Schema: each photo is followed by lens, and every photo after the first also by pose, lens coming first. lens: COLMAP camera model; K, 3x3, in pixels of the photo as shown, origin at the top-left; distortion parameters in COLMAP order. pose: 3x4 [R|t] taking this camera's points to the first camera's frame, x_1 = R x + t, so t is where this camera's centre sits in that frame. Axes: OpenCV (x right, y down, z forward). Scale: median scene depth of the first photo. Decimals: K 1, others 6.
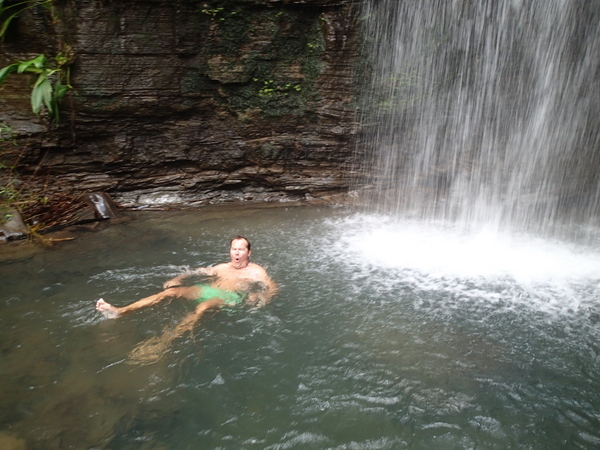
lens RADIAL K [[432.3, 0, 300.0], [0, 432.3, 225.5], [0, 0, 1]] dist [0.008709, 0.003547]
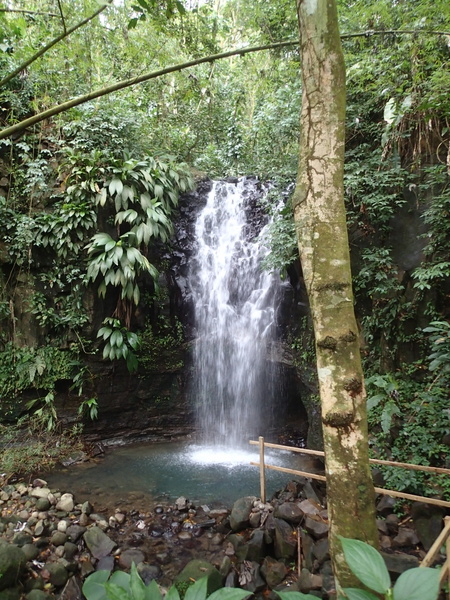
lens RADIAL K [[432.3, 0, 224.0], [0, 432.3, 301.3], [0, 0, 1]] dist [0.008709, 0.003547]
pose [[0.972930, 0.013526, 0.230705, -0.305633], [0.056701, 0.953801, -0.295039, -0.066578], [-0.224038, 0.300133, 0.927215, -1.852140]]
